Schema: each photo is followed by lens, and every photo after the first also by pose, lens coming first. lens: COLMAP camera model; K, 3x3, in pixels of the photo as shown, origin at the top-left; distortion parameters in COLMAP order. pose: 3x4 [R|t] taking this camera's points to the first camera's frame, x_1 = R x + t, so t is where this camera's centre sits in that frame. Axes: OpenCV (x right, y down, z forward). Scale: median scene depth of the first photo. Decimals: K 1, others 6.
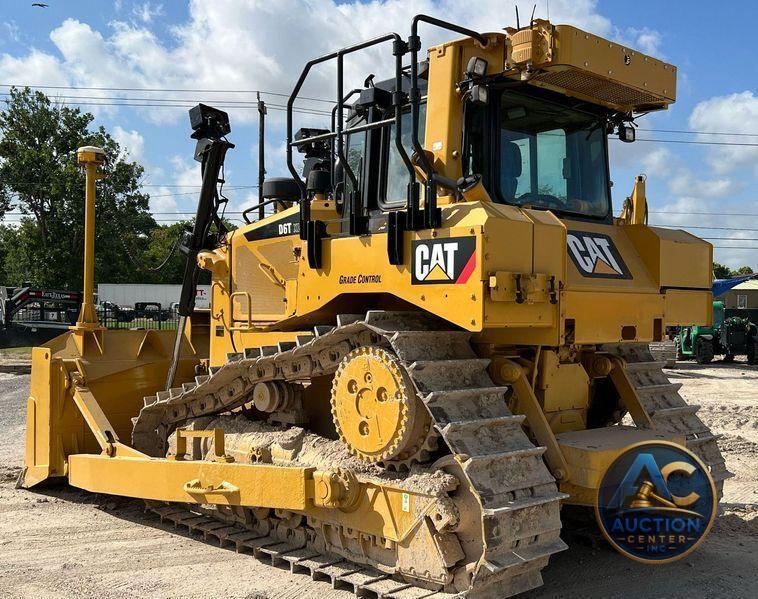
lens RADIAL K [[893.2, 0, 379.0], [0, 893.2, 299.5], [0, 0, 1]] dist [0.023599, 0.020522]
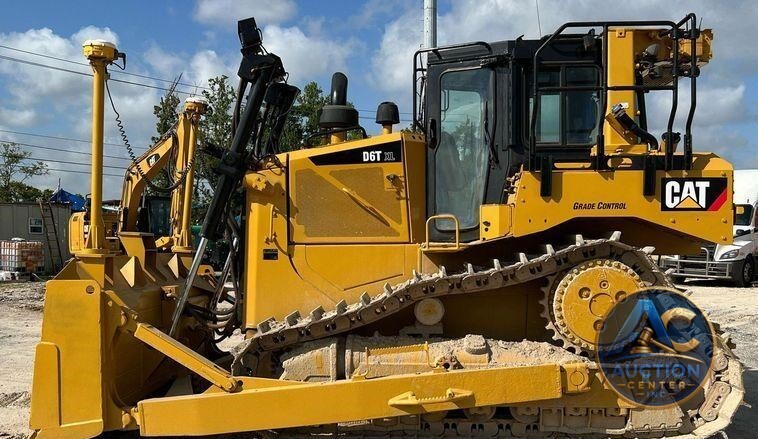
lens RADIAL K [[802.9, 0, 379.1], [0, 802.9, 243.9], [0, 0, 1]] dist [0.062491, -0.030979]
pose [[0.714940, -0.019145, 0.698924, -1.048850], [-0.000469, 0.999612, 0.027861, -0.001240], [-0.699186, -0.020247, 0.714653, 0.413884]]
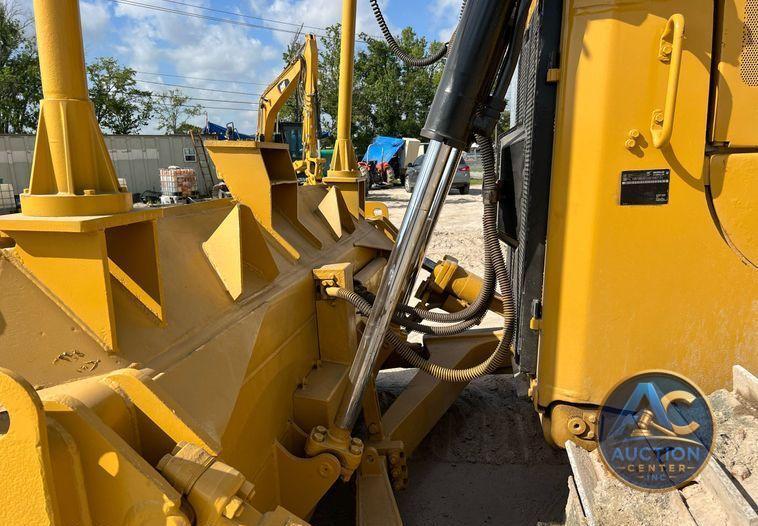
lens RADIAL K [[608.0, 0, 368.9], [0, 608.0, 282.7], [0, 0, 1]] dist [0.041123, -0.002112]
pose [[0.806554, -0.156437, 0.570086, -0.565979], [0.036364, 0.975654, 0.216281, 0.026315], [-0.590041, -0.153712, 0.792606, 1.295723]]
